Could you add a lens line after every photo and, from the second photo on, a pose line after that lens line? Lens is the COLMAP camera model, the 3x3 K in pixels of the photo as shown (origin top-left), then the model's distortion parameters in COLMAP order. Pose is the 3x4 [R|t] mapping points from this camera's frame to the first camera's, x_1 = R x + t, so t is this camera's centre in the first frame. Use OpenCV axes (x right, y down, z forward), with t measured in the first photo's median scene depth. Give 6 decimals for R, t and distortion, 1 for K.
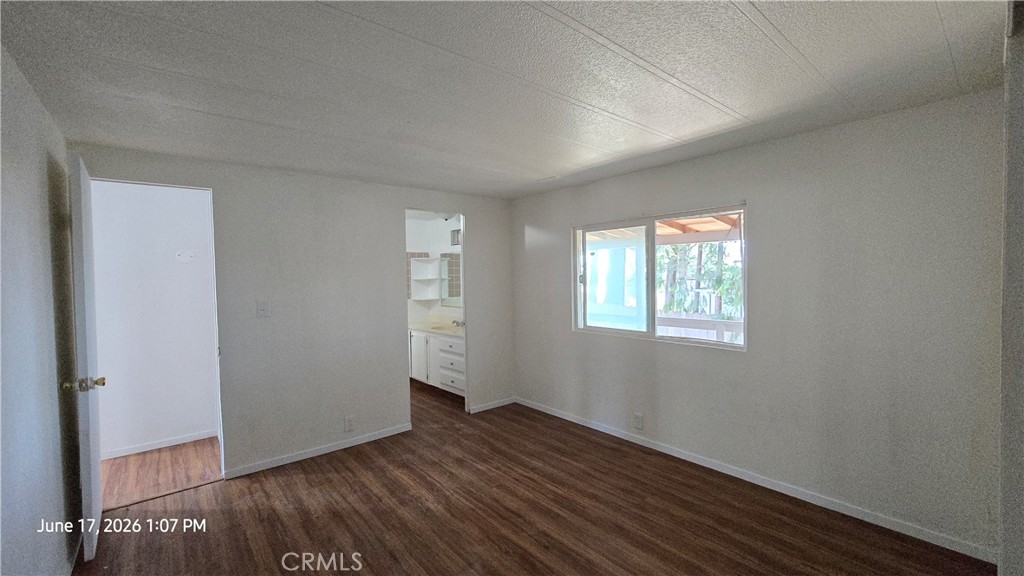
lens RADIAL K [[426.5, 0, 517.7], [0, 426.5, 295.3], [0, 0, 1]] dist [0.001242, -0.000247]
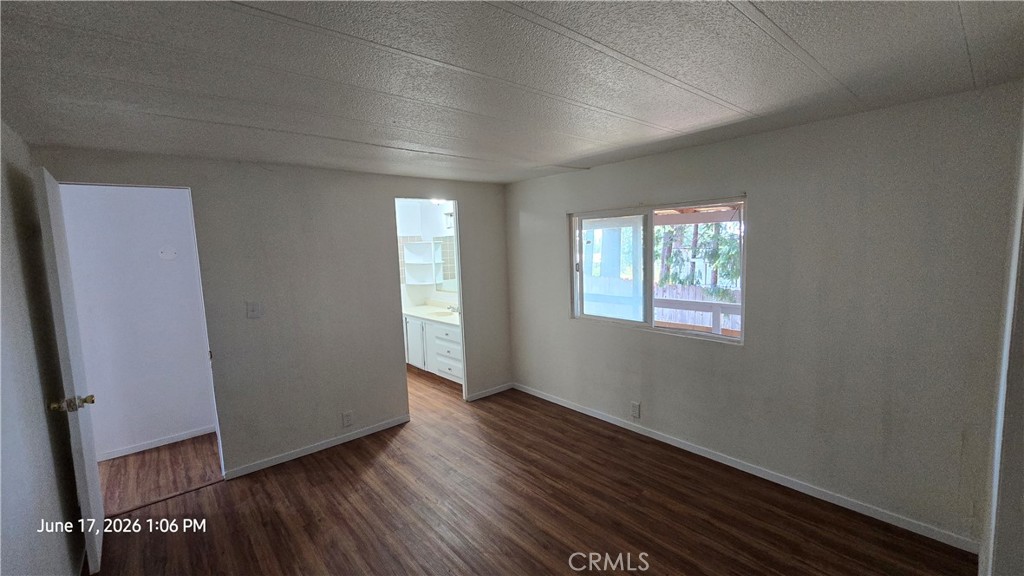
lens RADIAL K [[426.5, 0, 519.9], [0, 426.5, 294.6], [0, 0, 1]] dist [0.001242, -0.000247]
pose [[0.999720, -0.018704, 0.014498, 0.000490], [0.017538, 0.996895, 0.076768, -0.071994], [-0.015889, -0.076492, 0.996944, 0.020034]]
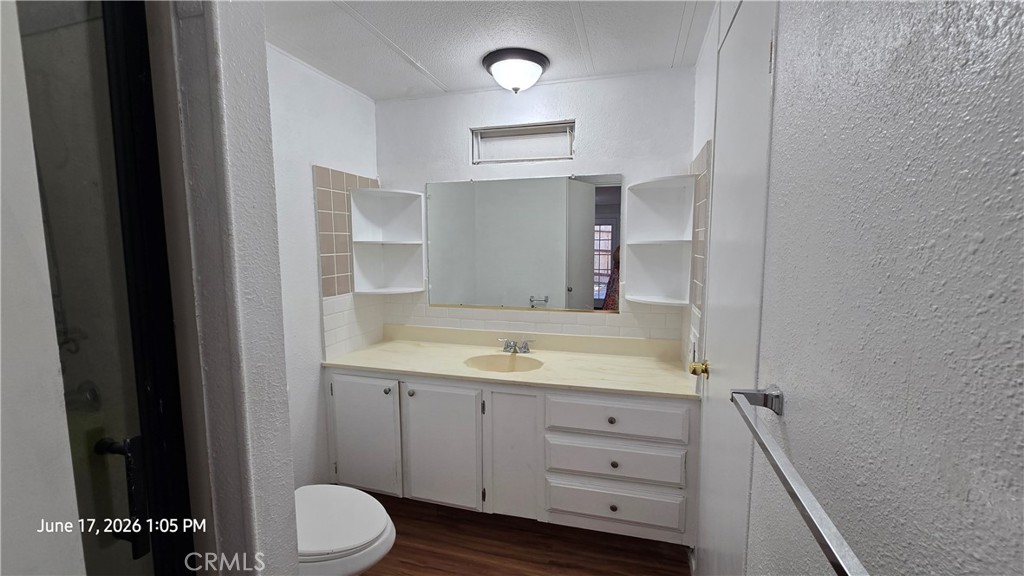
lens RADIAL K [[426.5, 0, 513.0], [0, 426.5, 289.8], [0, 0, 1]] dist [0.001242, -0.000247]
pose [[0.826892, -0.047214, 0.560375, -0.682746], [0.010496, 0.997591, 0.068565, -0.037317], [-0.562262, -0.050814, 0.825396, 1.153655]]
